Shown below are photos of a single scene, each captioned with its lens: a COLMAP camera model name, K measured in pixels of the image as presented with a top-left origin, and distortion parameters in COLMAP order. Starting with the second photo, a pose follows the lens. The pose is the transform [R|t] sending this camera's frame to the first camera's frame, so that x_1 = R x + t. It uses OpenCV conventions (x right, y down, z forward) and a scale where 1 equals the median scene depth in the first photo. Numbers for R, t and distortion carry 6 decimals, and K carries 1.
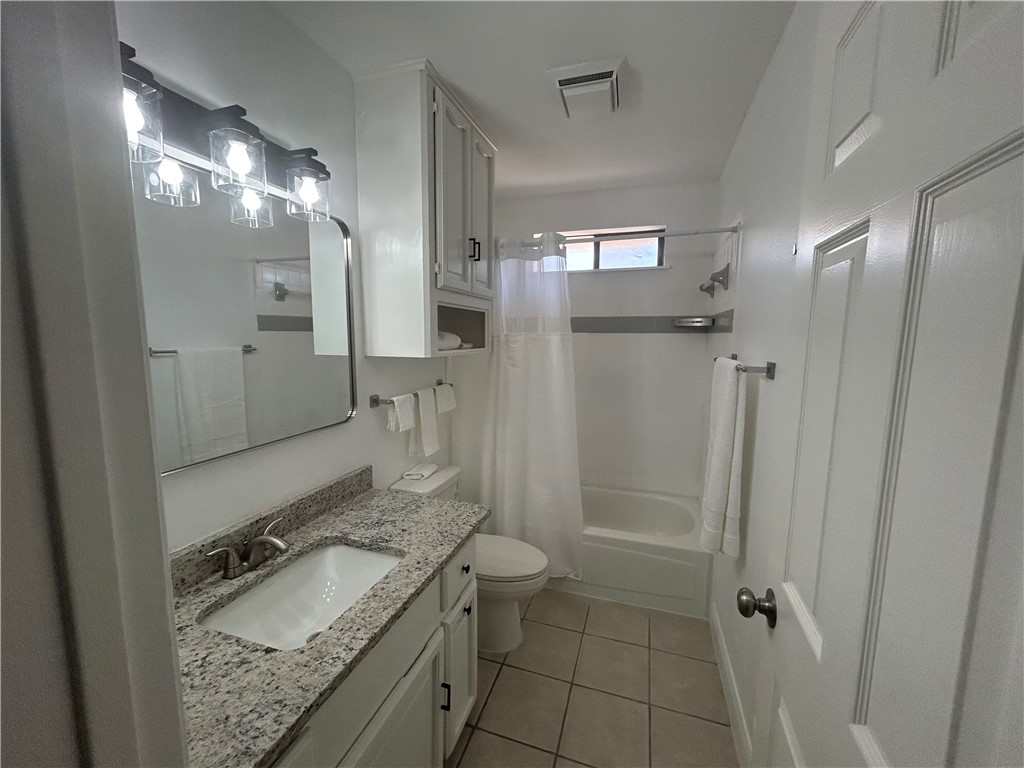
lens RADIAL K [[415.7, 0, 510.9], [0, 415.7, 386.5], [0, 0, 1]] dist [-0.001274, 0.001844]
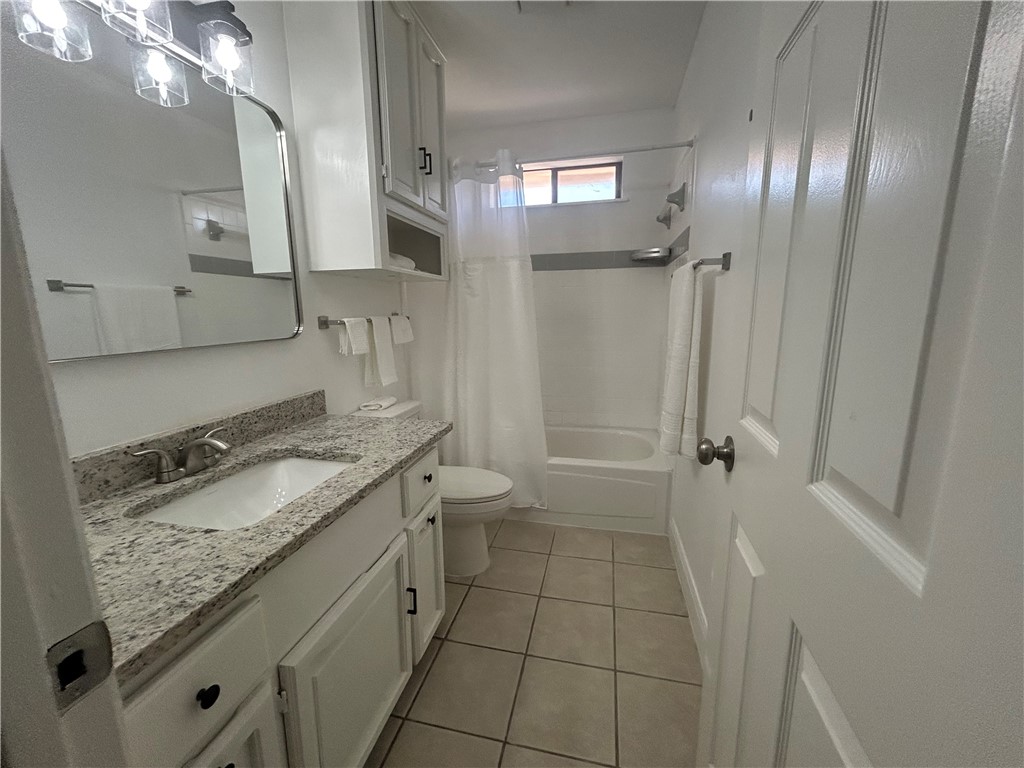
lens RADIAL K [[415.7, 0, 511.8], [0, 415.7, 383.6], [0, 0, 1]] dist [-0.001274, 0.001844]
pose [[0.995403, -0.034265, 0.089432, 0.006563], [0.028947, 0.997773, 0.060094, 0.141540], [-0.091292, -0.057229, 0.994178, 0.023781]]
